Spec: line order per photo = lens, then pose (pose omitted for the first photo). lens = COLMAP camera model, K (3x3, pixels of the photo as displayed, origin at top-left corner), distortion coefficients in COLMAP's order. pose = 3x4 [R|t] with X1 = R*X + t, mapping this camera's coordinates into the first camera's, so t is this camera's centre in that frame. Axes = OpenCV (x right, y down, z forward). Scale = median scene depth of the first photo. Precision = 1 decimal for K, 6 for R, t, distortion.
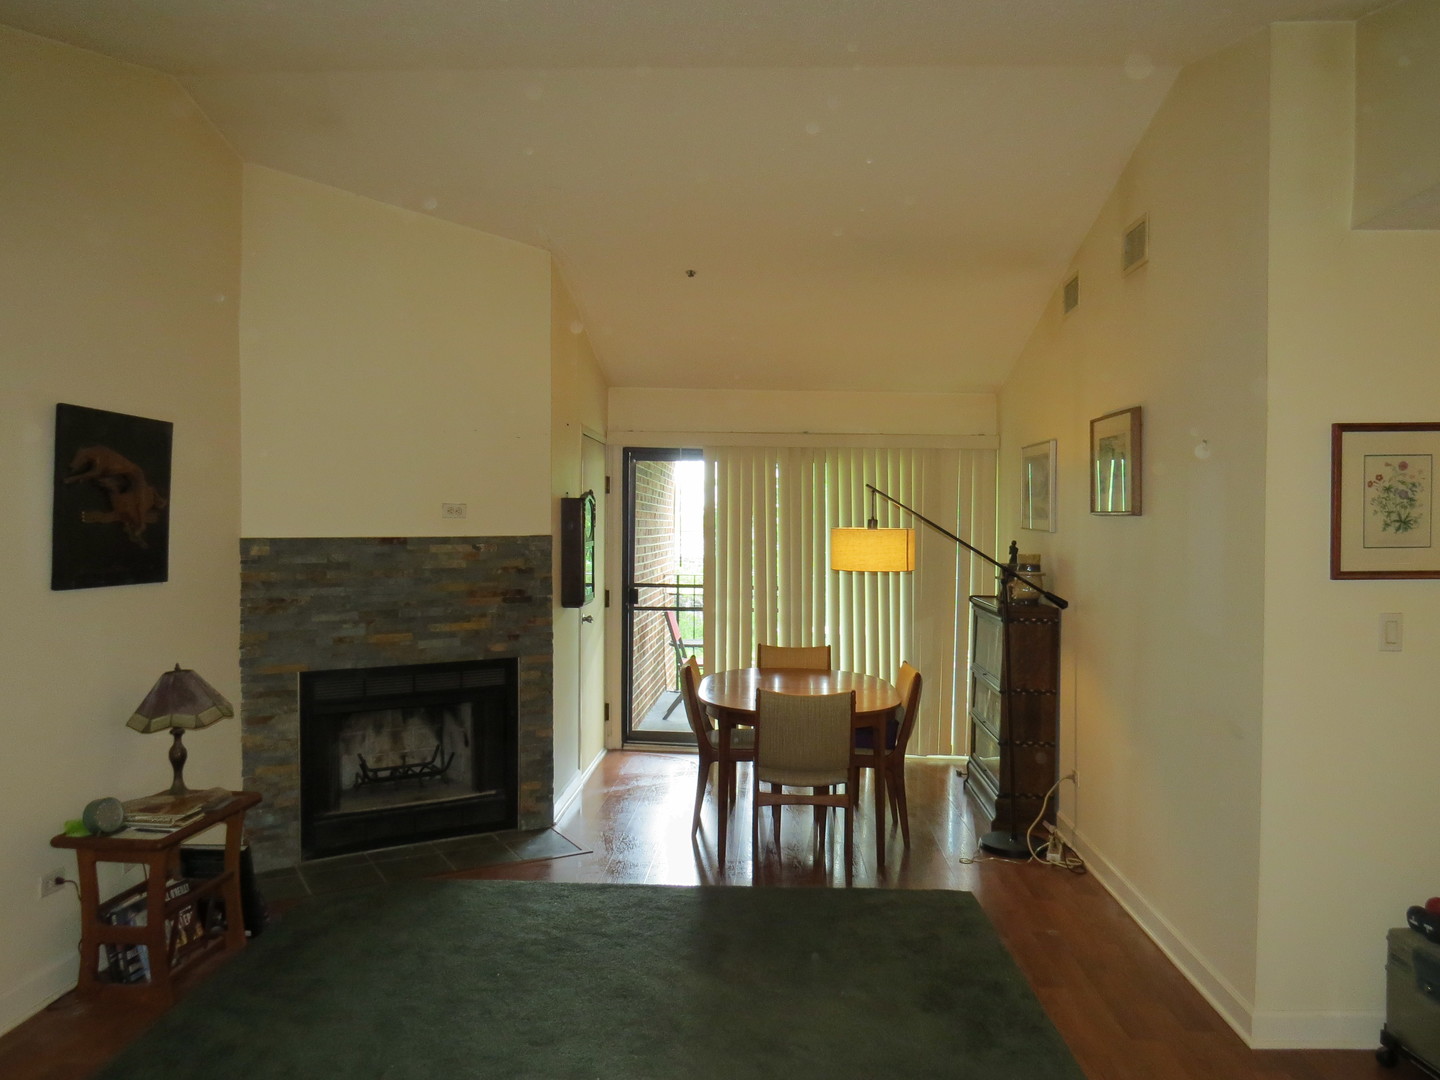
lens RADIAL K [[1046.6, 0, 727.8], [0, 1046.6, 544.6], [0, 0, 1]] dist [-0.004031, -0.006840]
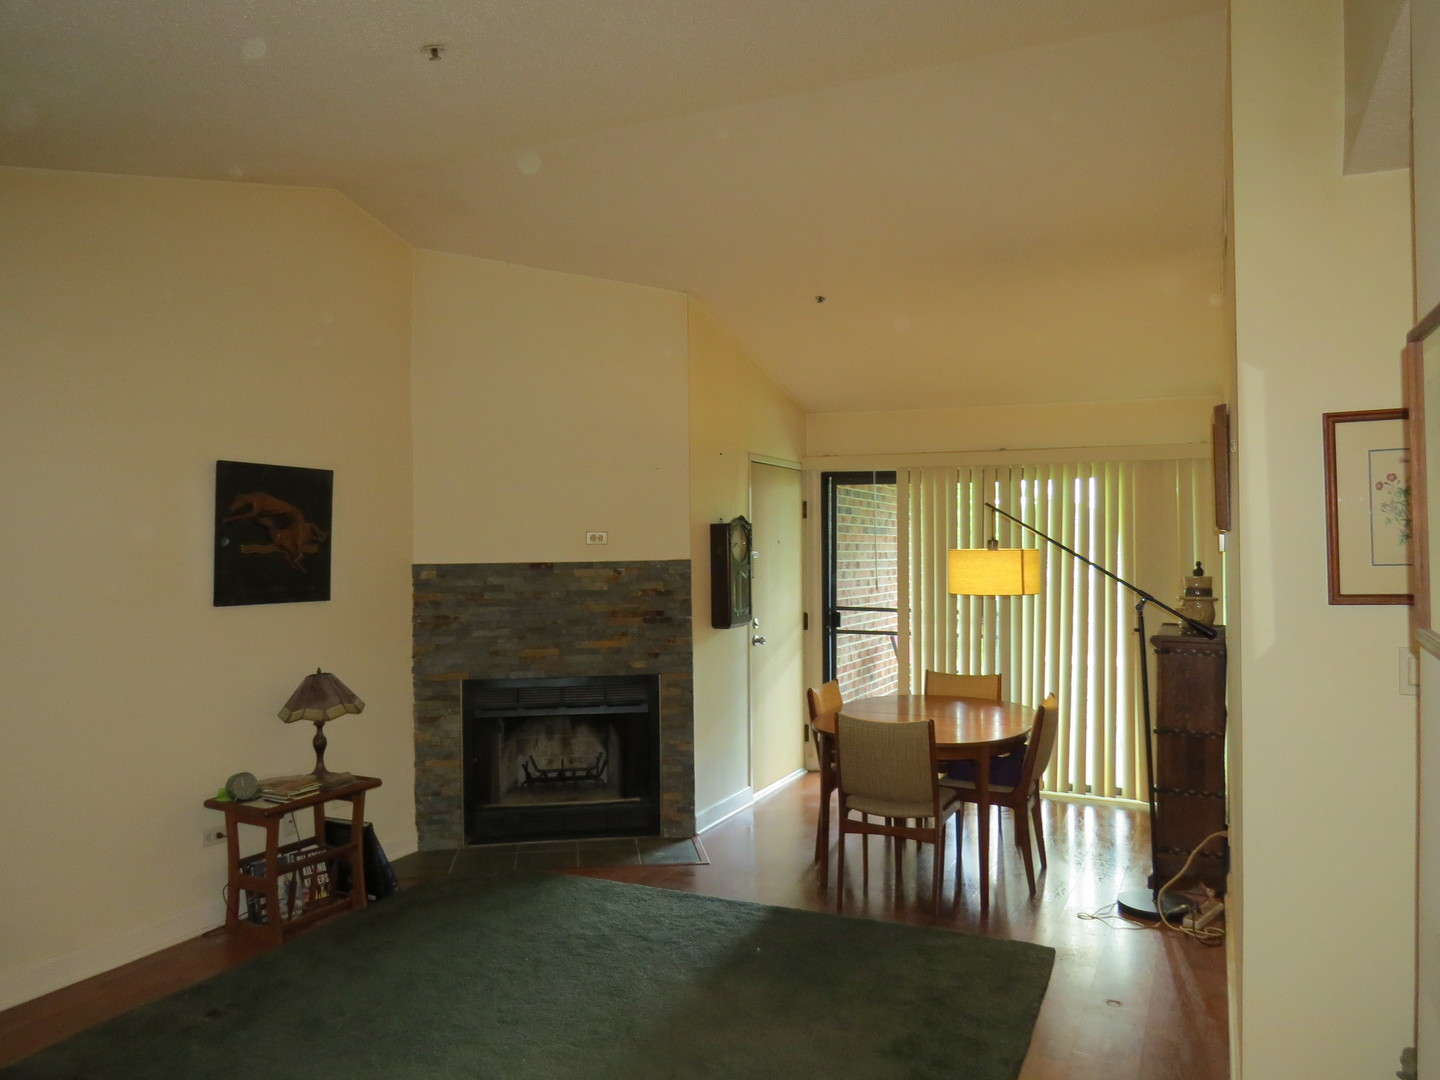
lens RADIAL K [[1046.6, 0, 727.8], [0, 1046.6, 544.6], [0, 0, 1]] dist [-0.004031, -0.006840]
pose [[0.921617, -0.015071, -0.387807, 0.307481], [0.005745, 0.999666, -0.025196, 0.003030], [0.388057, 0.020993, 0.921396, 0.044457]]
